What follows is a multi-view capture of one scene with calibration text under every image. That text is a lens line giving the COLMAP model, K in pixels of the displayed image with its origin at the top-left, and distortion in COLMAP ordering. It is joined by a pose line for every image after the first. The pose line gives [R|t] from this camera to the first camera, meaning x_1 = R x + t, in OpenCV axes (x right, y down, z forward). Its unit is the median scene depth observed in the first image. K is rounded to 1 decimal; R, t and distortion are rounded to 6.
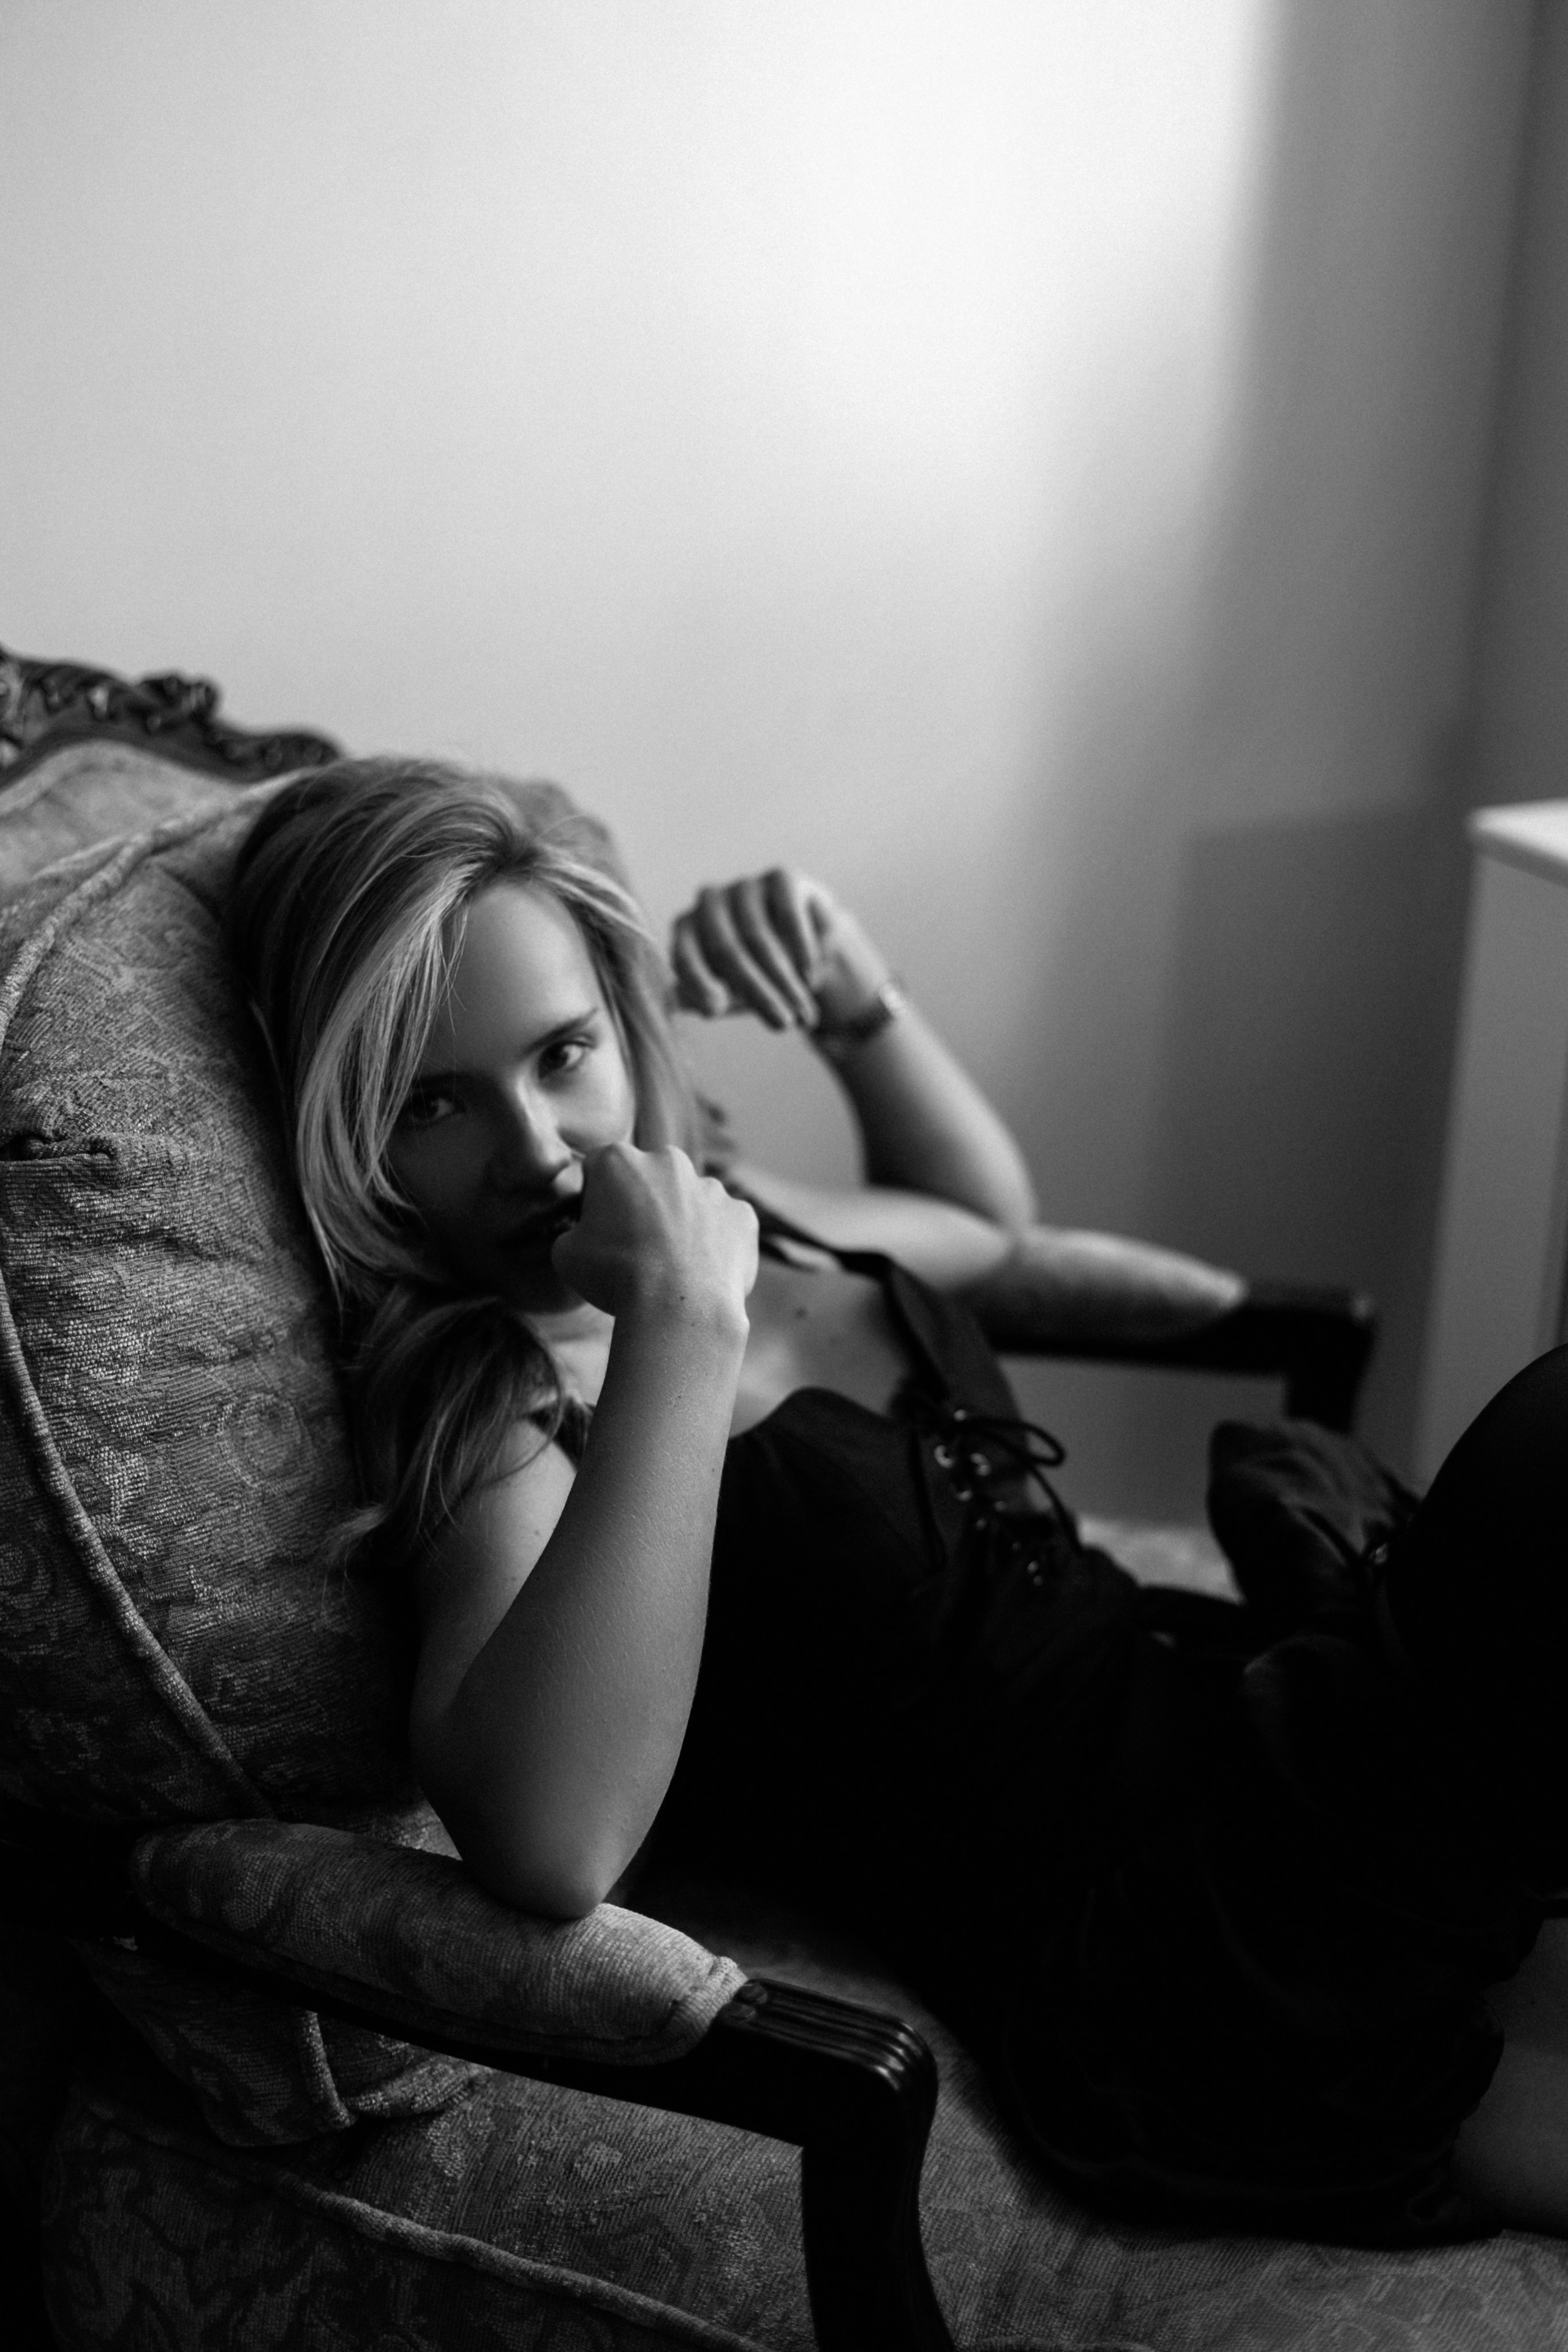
lens RADIAL K [[3378.0, 0, 784.0], [0, 3378.0, 1176.0], [0, 0, 1]] dist [0.007660, -0.052693]
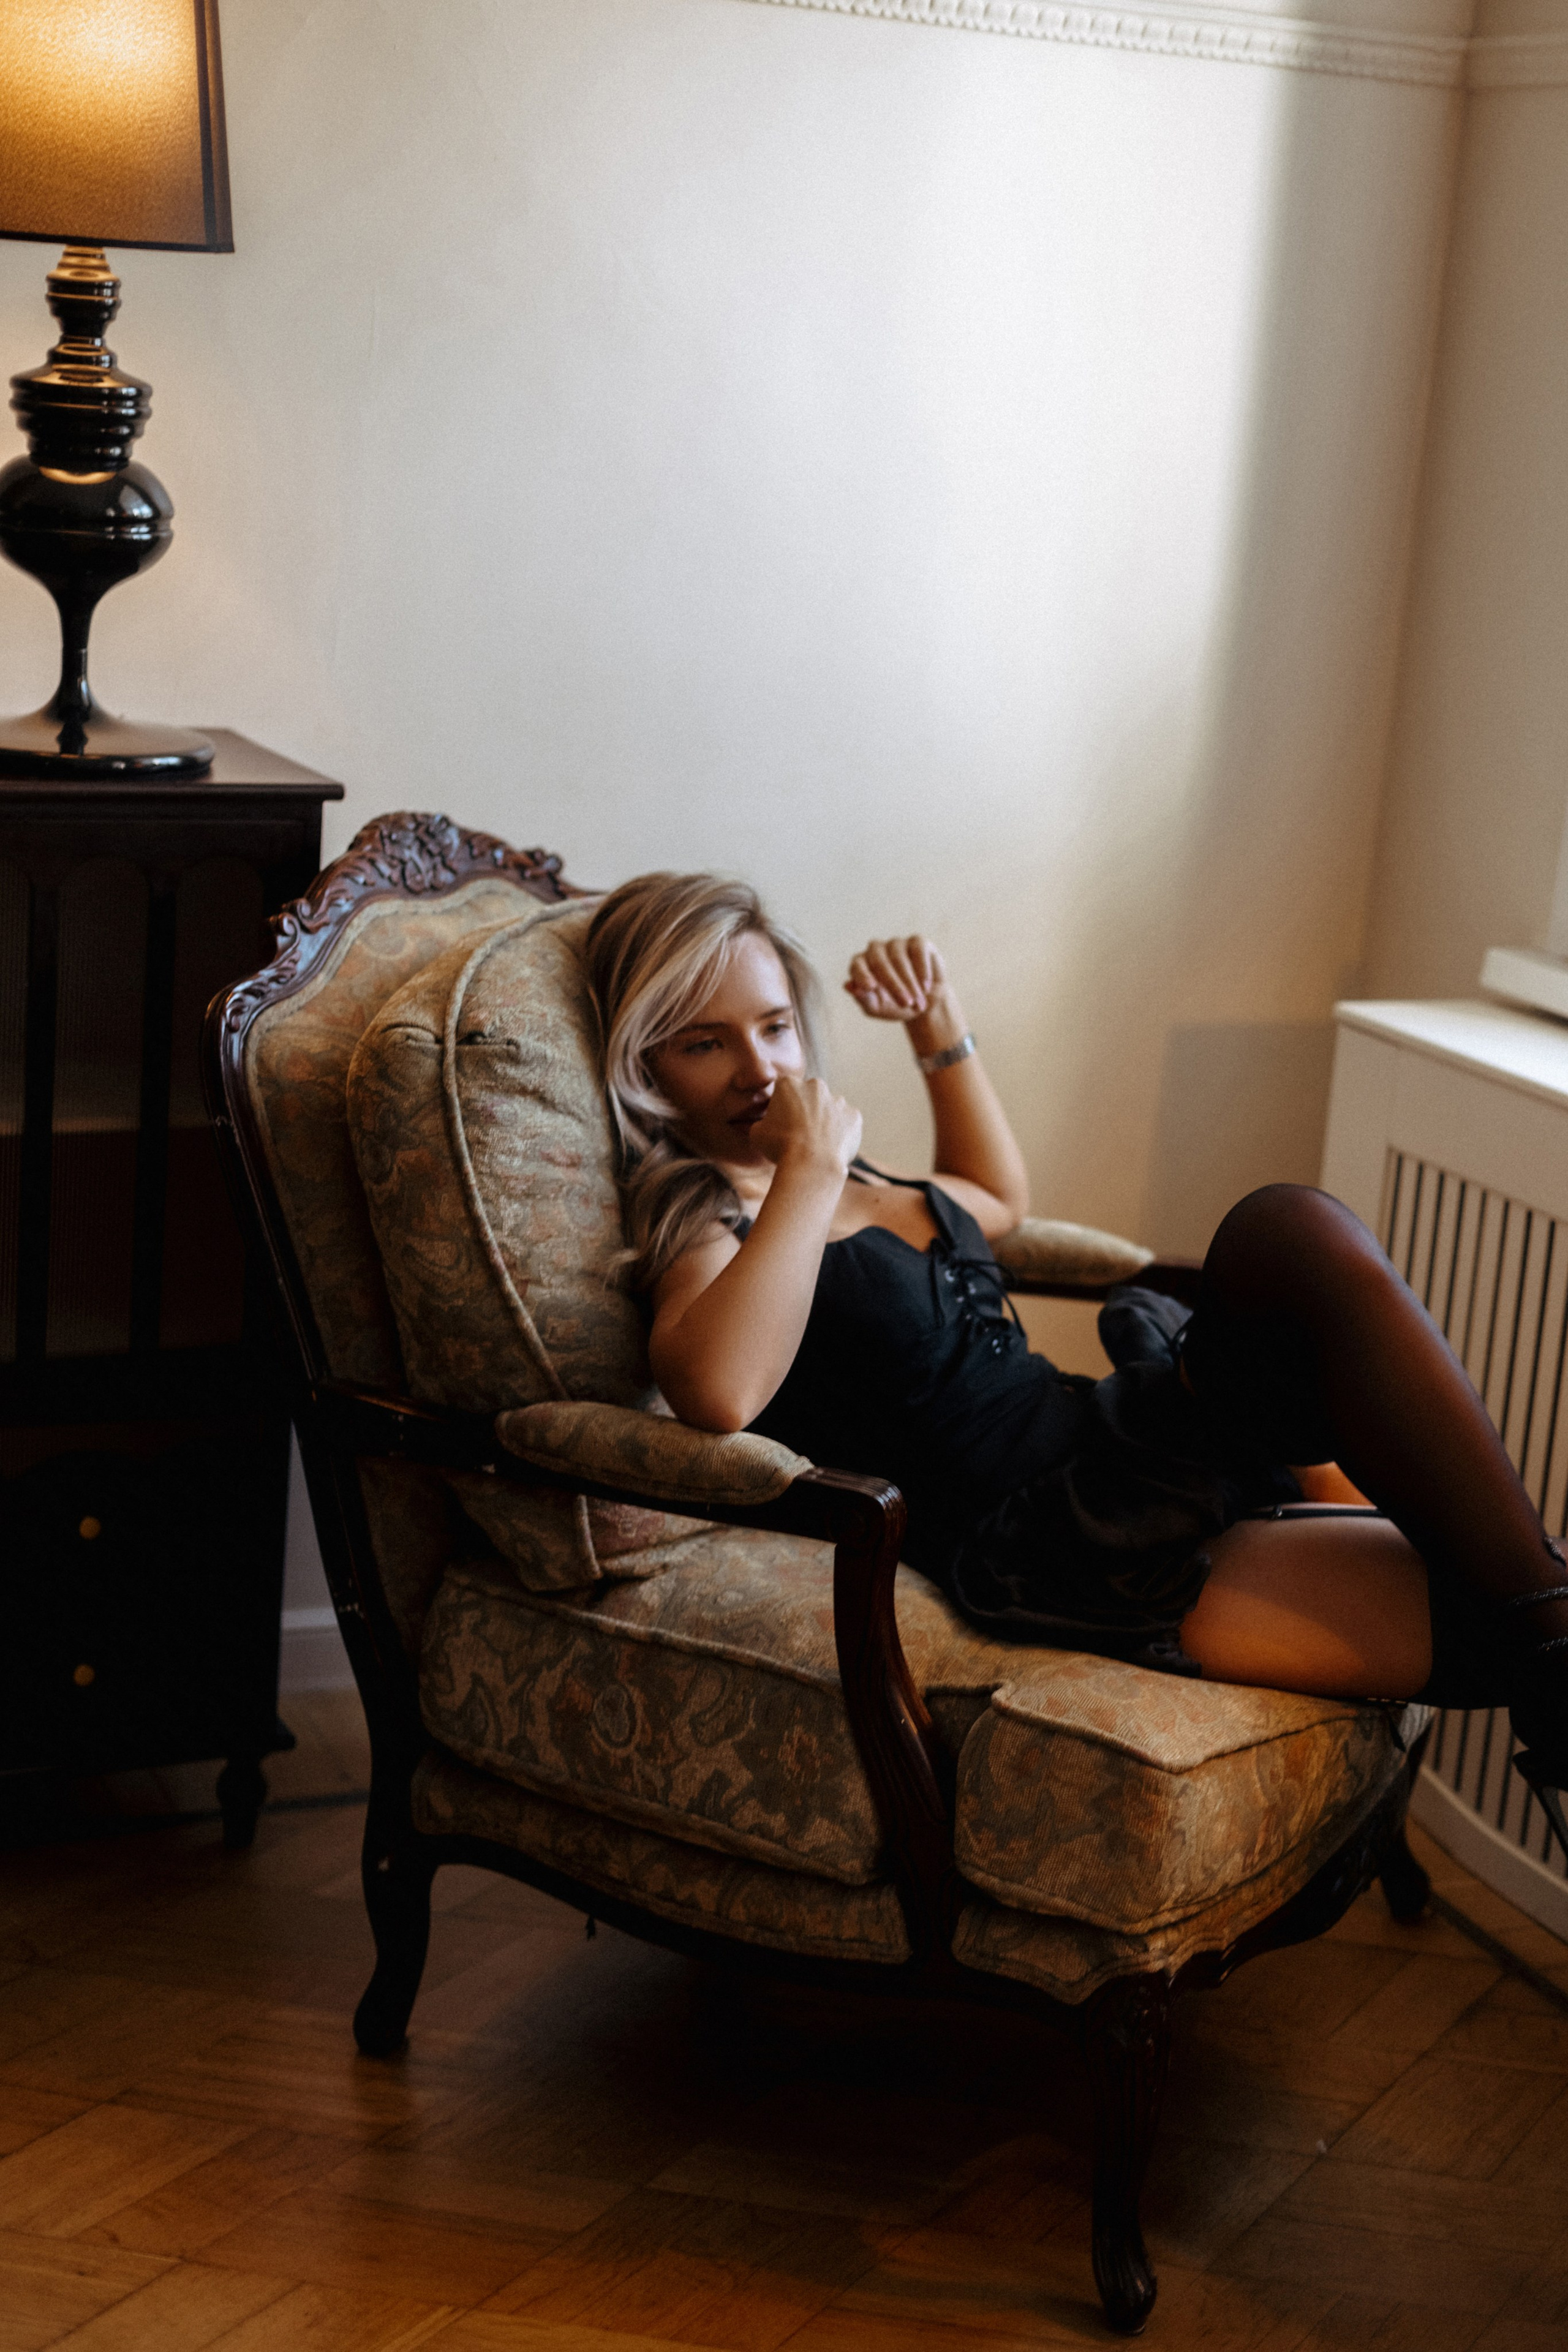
lens RADIAL K [[3366.2, 0, 784.0], [0, 3366.2, 1176.0], [0, 0, 1]] dist [-0.269520, 0.003372]
pose [[0.996203, 0.063434, -0.059624, 0.070492], [-0.070094, 0.990631, -0.117207, 0.275041], [0.051630, 0.120941, 0.991316, -0.868261]]
